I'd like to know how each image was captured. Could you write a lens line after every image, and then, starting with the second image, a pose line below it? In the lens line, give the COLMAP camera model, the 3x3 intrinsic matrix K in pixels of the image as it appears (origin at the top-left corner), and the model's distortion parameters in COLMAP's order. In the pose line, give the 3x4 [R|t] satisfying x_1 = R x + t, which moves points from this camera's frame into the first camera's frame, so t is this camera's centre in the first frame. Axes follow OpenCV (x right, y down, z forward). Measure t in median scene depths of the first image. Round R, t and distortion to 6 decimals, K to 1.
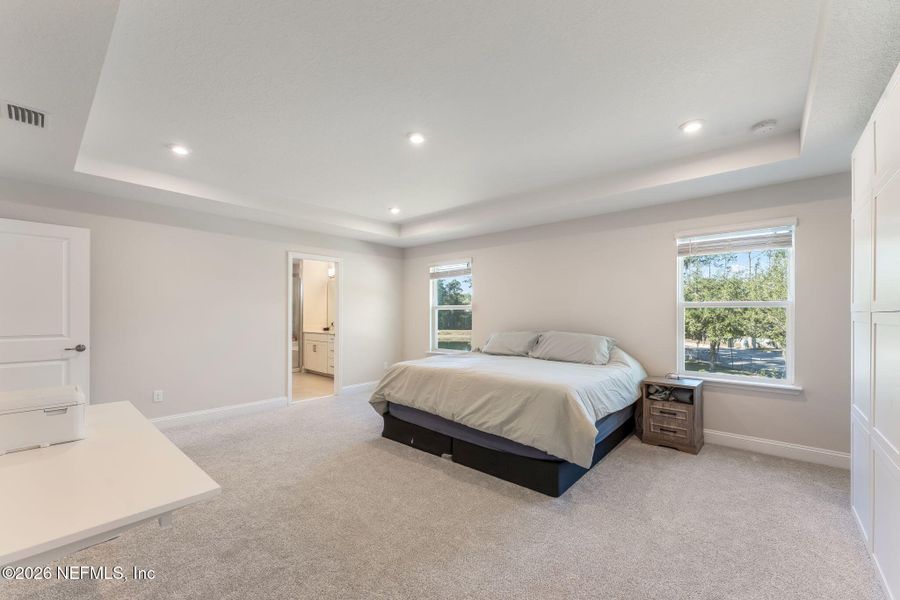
lens RADIAL K [[366.2, 0, 452.8], [0, 366.2, 307.0], [0, 0, 1]] dist [0.001078, -0.000332]
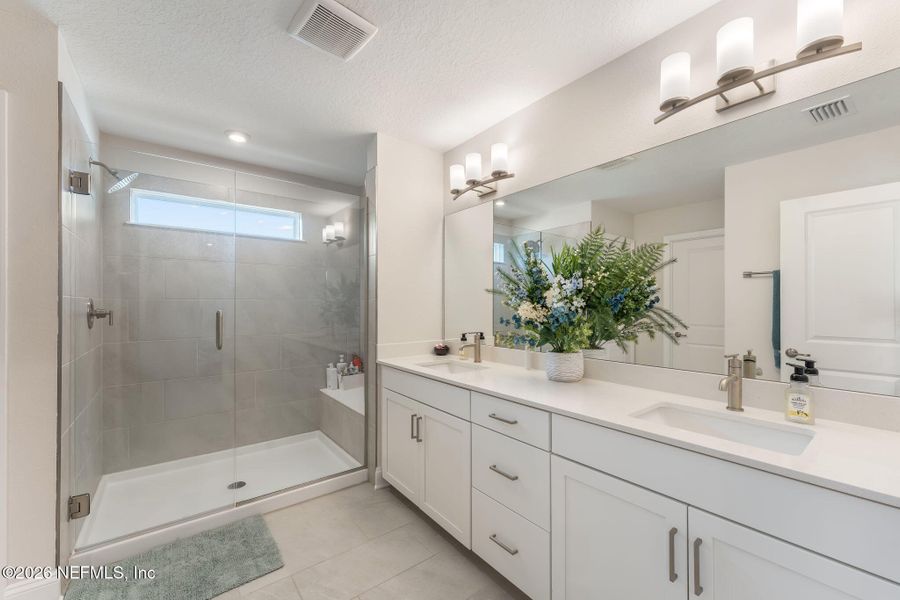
lens RADIAL K [[366.2, 0, 452.9], [0, 366.2, 301.4], [0, 0, 1]] dist [0.001078, -0.000332]
pose [[0.981945, -0.004585, -0.189112, -0.276941], [0.004683, 0.999989, 0.000074, 0.015495], [0.189110, -0.000958, 0.981955, 0.683263]]
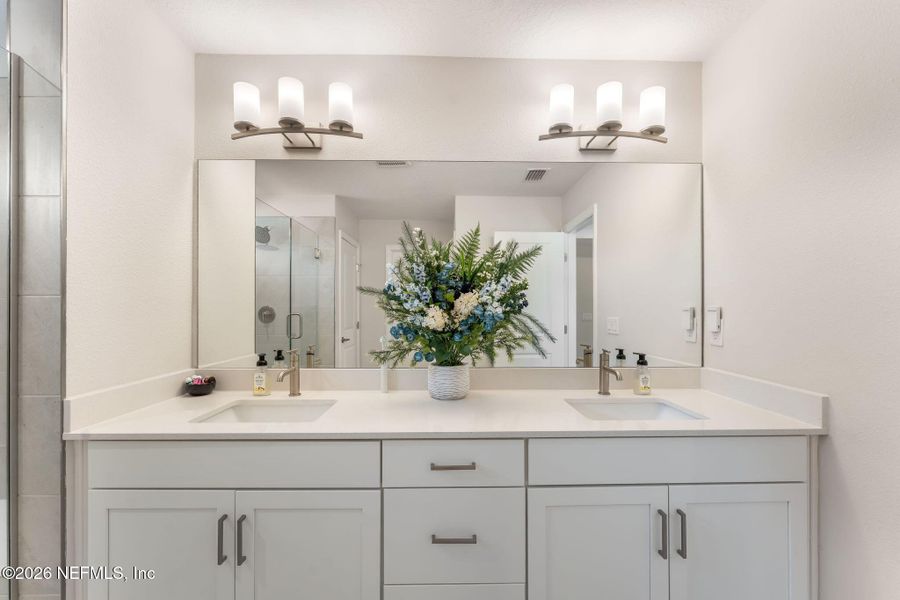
lens RADIAL K [[366.2, 0, 445.0], [0, 366.2, 306.1], [0, 0, 1]] dist [0.001078, -0.000332]
pose [[0.740579, 0.004521, 0.671954, -0.387458], [-0.005849, 0.999983, -0.000281, 0.016329], [-0.671943, -0.003722, 0.740593, 0.778252]]
